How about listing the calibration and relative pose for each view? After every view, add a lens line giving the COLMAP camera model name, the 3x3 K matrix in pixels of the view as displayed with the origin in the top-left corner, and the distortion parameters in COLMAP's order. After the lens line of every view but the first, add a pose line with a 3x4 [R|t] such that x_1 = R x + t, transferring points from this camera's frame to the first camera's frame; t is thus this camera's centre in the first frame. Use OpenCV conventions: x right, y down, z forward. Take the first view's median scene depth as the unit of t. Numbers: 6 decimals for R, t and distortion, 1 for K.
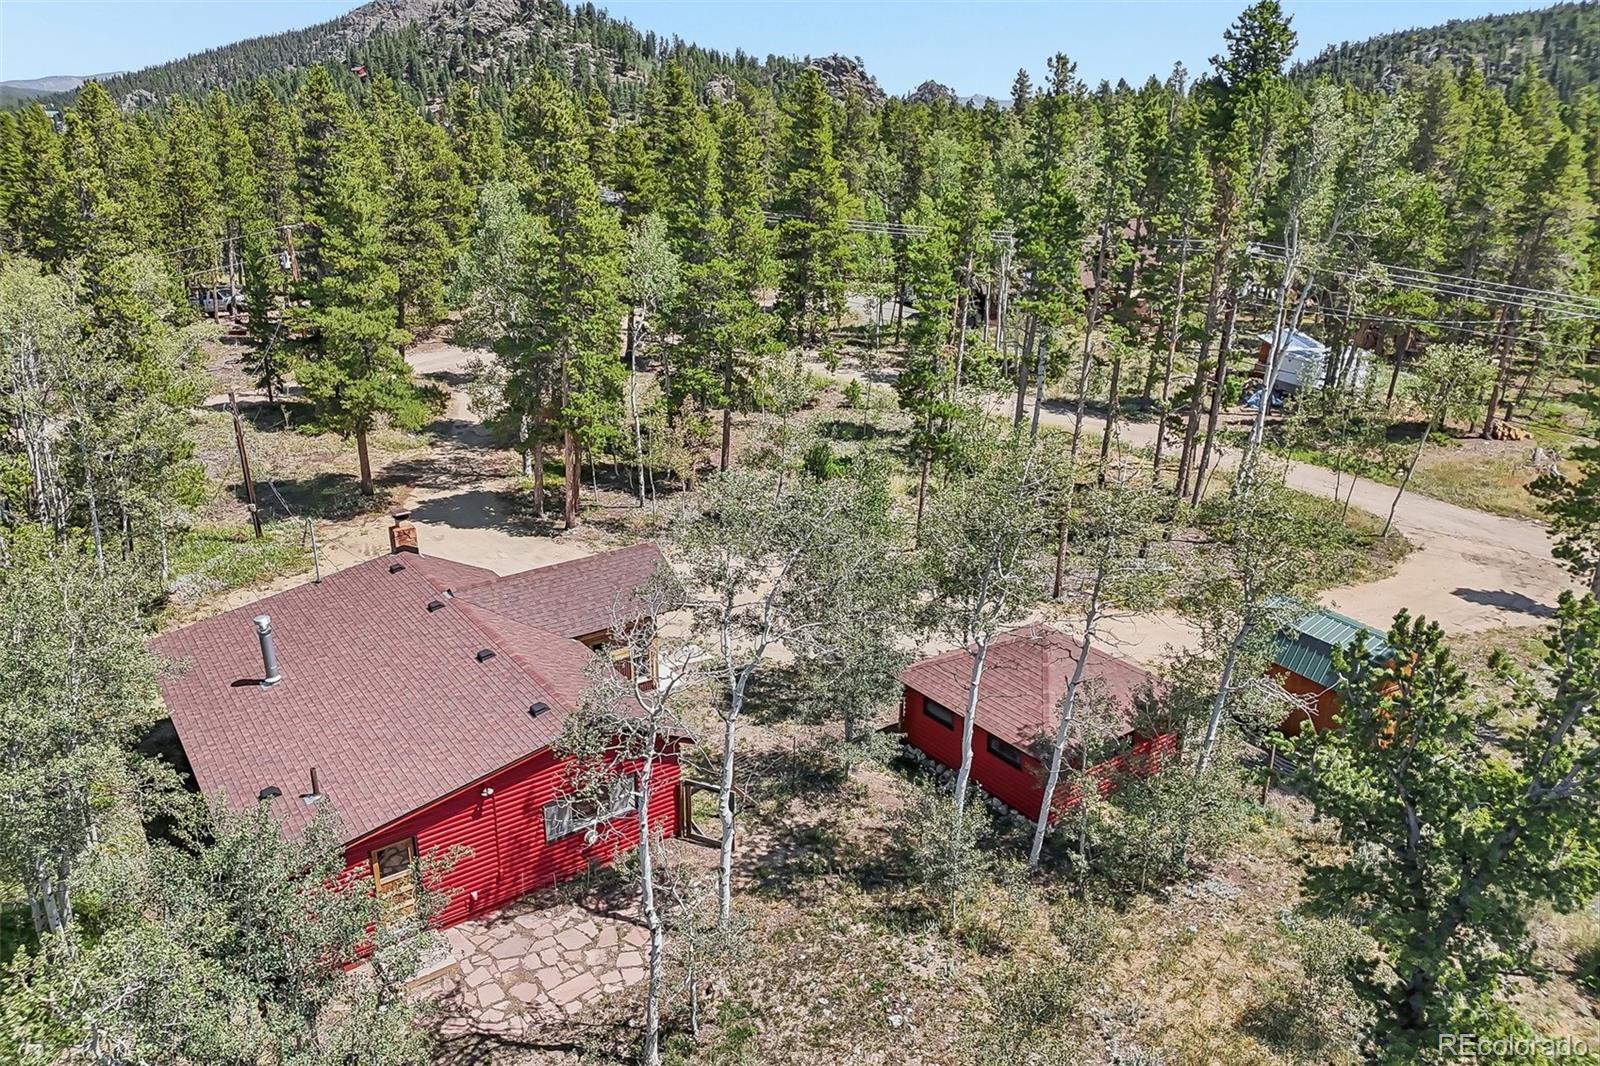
lens RADIAL K [[1170.5, 0, 807.6], [0, 1170.5, 531.2], [0, 0, 1]] dist [0.078551, -0.076089]
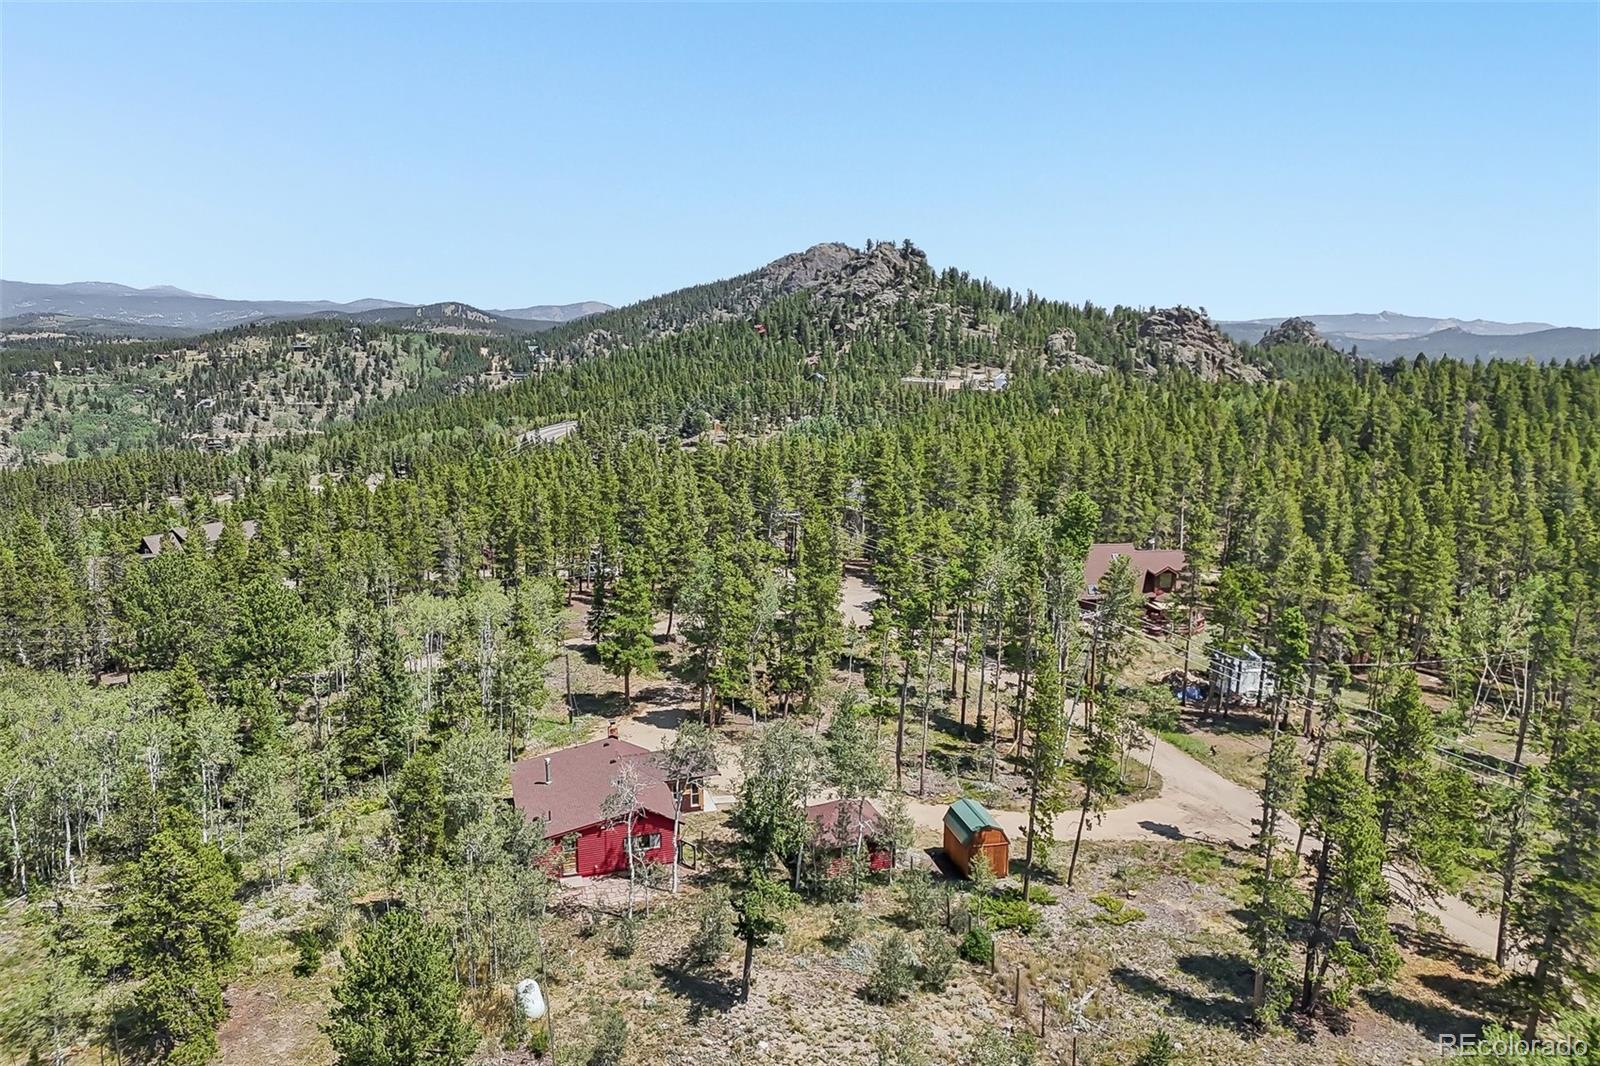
lens RADIAL K [[1172.7, 0, 807.6], [0, 1172.7, 526.9], [0, 0, 1]] dist [0.067217, -0.066832]
pose [[0.951219, 0.048052, -0.304752, 0.043605], [-0.100628, 0.982099, -0.159235, -0.003707], [0.291645, 0.182133, 0.939026, -0.070095]]
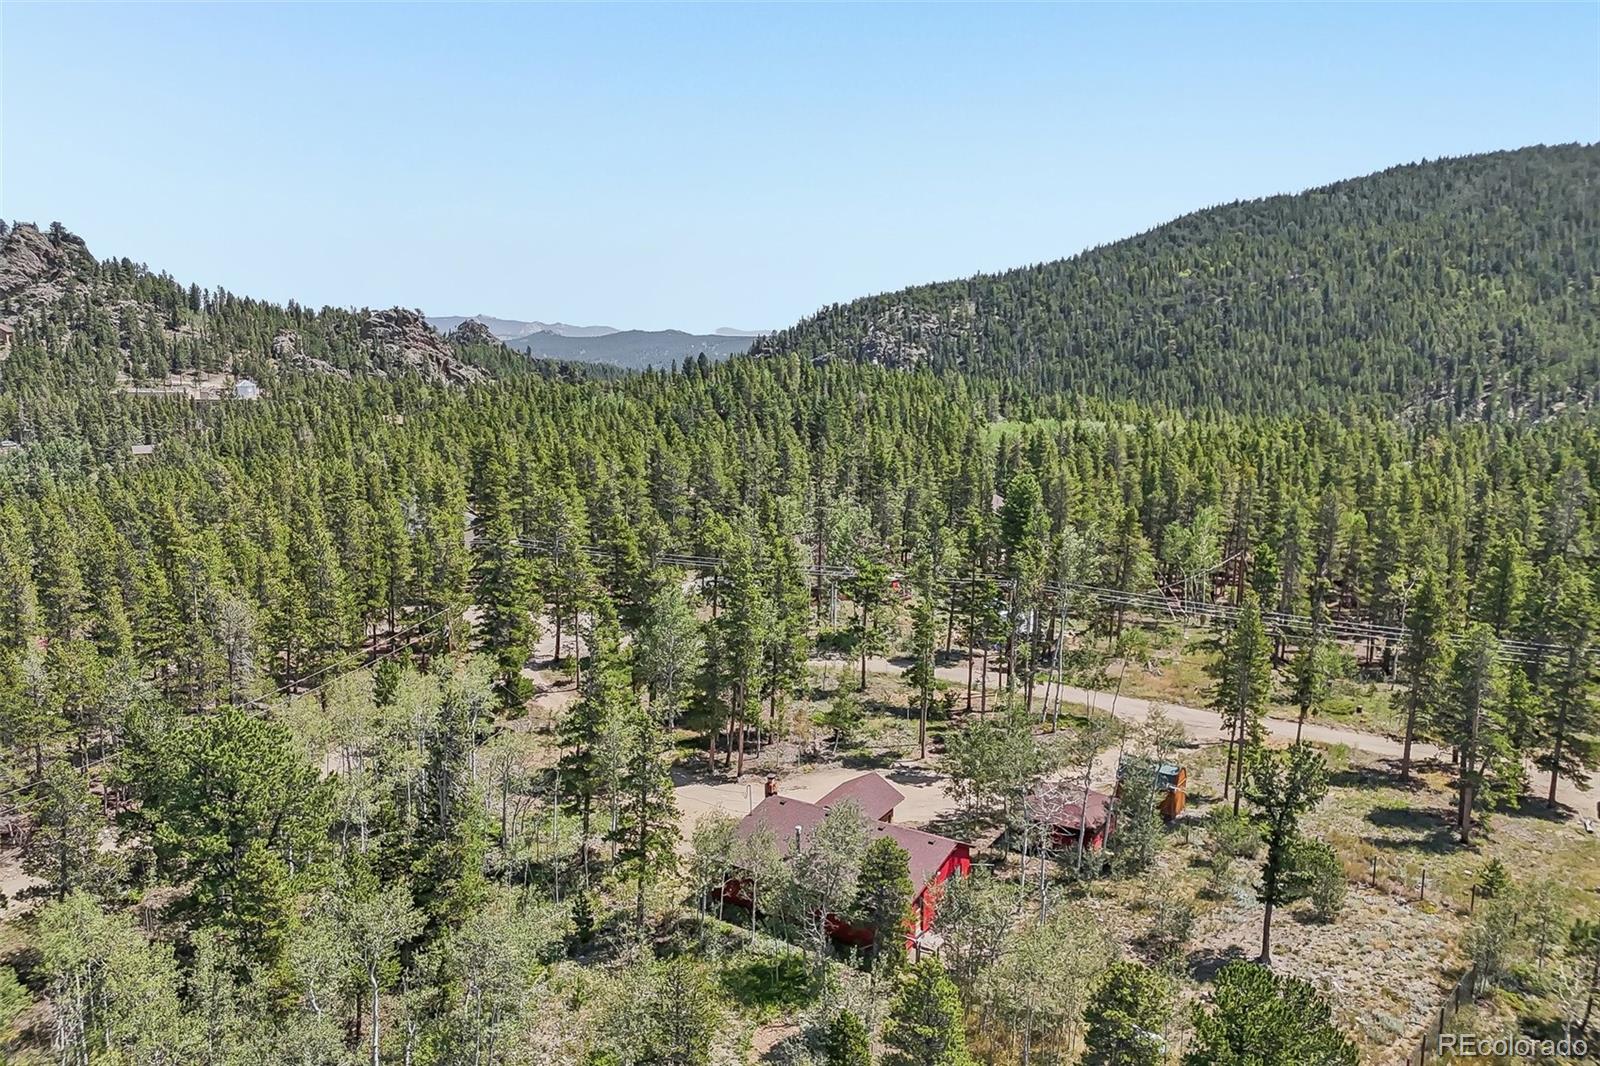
lens RADIAL K [[1172.7, 0, 807.6], [0, 1172.7, 526.9], [0, 0, 1]] dist [0.067217, -0.066832]
pose [[0.920205, -0.073338, 0.384505, -0.065053], [0.139010, 0.979491, -0.145858, -0.008326], [-0.365922, 0.187669, 0.911527, -0.062260]]
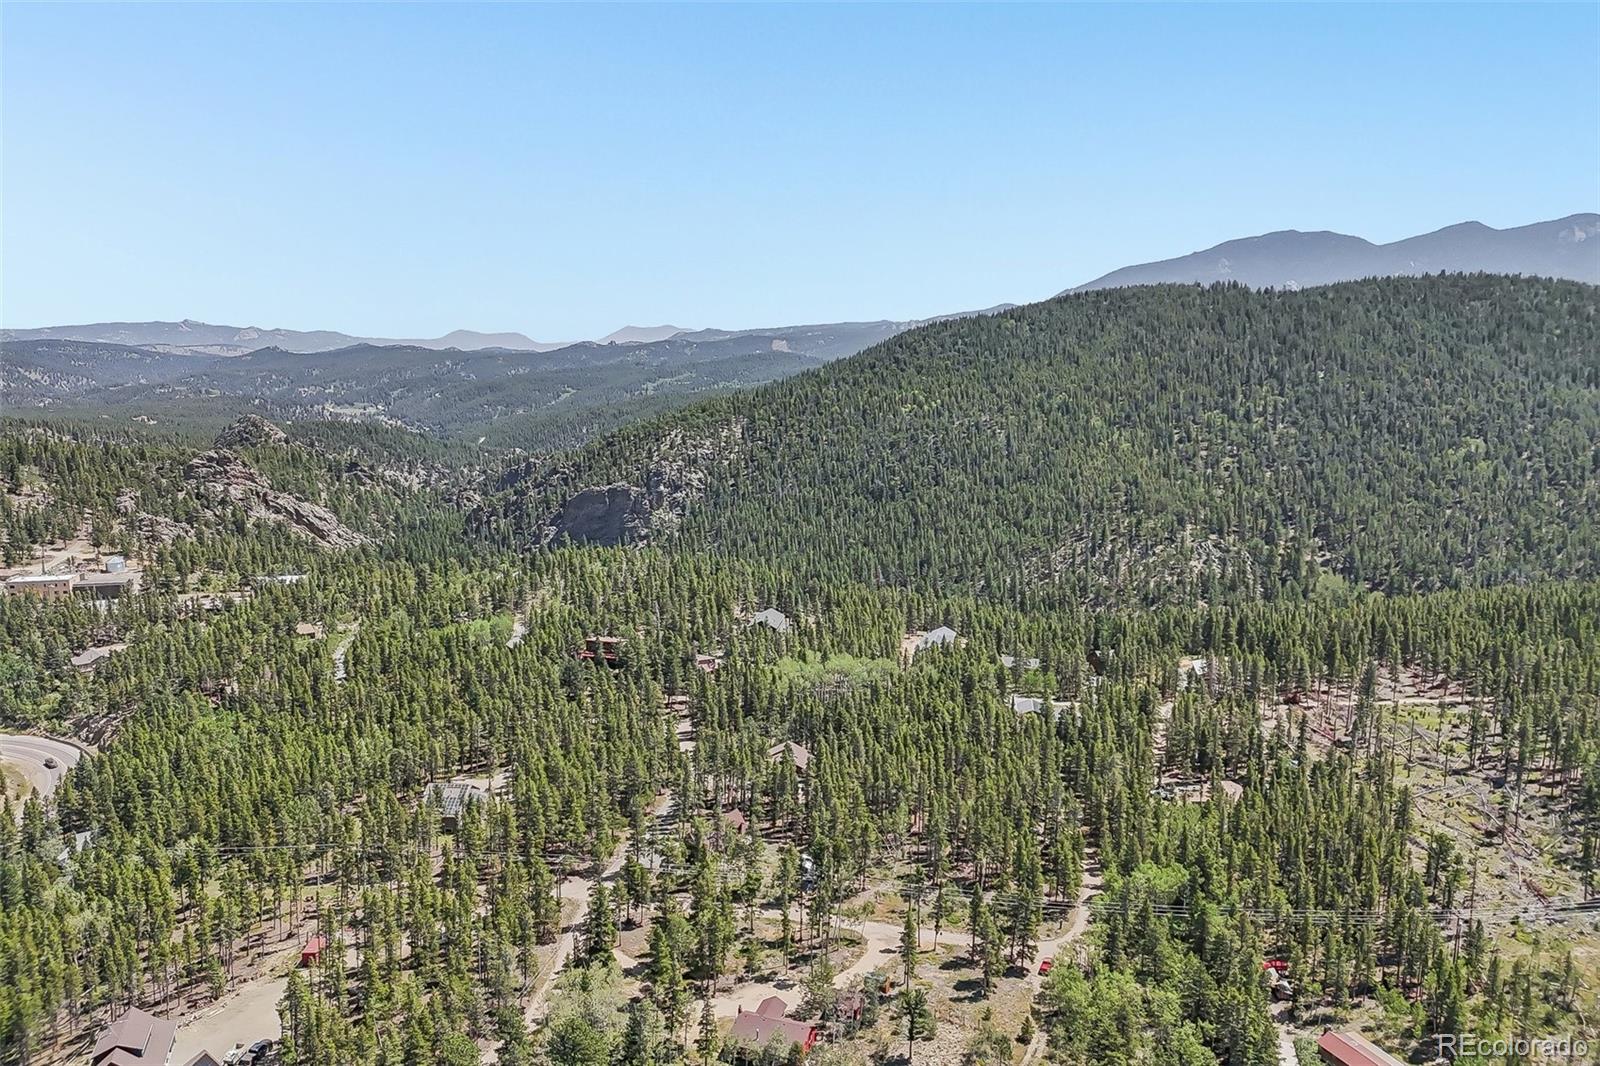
lens RADIAL K [[1156.8, 0, 800.0], [0, 1156.8, 533.0], [0, 0, 1]] dist [0.150002, -0.216282]
pose [[0.820544, -0.107608, 0.561363, -0.183583], [0.201580, 0.973495, -0.108039, -0.093027], [-0.534858, 0.201810, 0.820487, -0.255866]]
